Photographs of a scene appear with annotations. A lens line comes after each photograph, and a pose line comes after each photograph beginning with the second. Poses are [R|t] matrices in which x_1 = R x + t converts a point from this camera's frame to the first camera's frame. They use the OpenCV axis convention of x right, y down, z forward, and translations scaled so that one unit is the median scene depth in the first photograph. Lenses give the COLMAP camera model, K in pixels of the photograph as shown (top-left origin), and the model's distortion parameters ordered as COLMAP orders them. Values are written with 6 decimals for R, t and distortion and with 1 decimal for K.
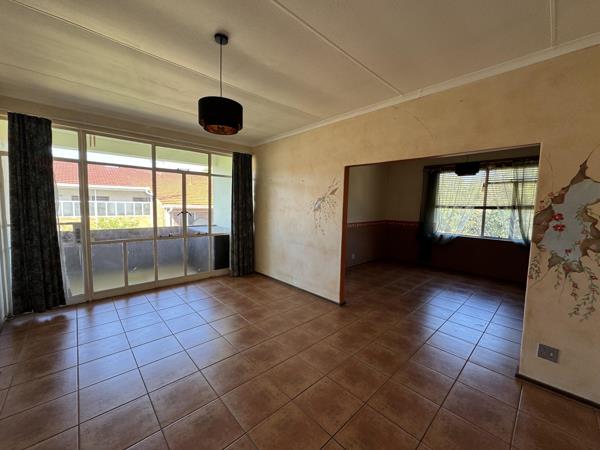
lens RADIAL K [[239.8, 0, 300.4], [0, 239.8, 223.7], [0, 0, 1]] dist [-0.001181, 0.000221]
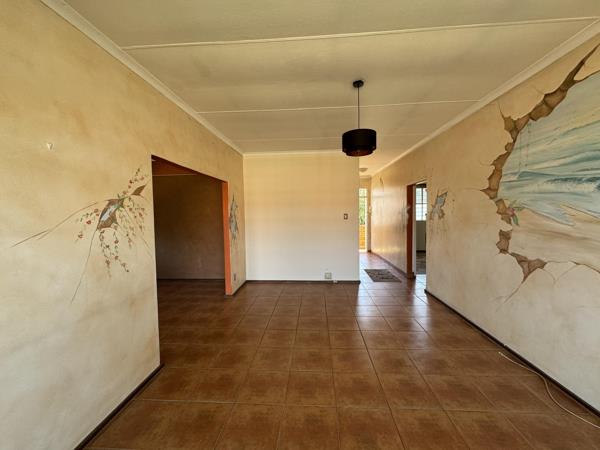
lens RADIAL K [[239.8, 0, 300.4], [0, 239.8, 223.7], [0, 0, 1]] dist [-0.001181, 0.000221]
pose [[-0.687745, -0.040699, 0.724811, -0.515328], [0.060157, 0.991798, 0.112771, -0.090066], [-0.723456, 0.121160, -0.679656, 1.047492]]
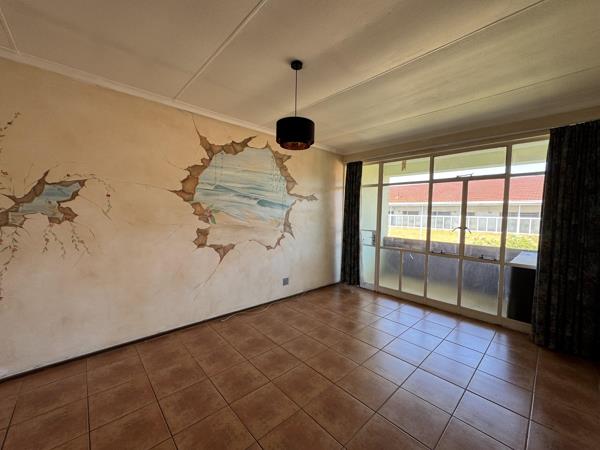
lens RADIAL K [[239.8, 0, 300.4], [0, 239.8, 223.7], [0, 0, 1]] dist [-0.001181, 0.000221]
pose [[-0.001049, 0.026900, -0.999638, 0.383726], [-0.099072, 0.994717, 0.026871, -0.033832], [0.995080, 0.099064, 0.001622, 0.520014]]
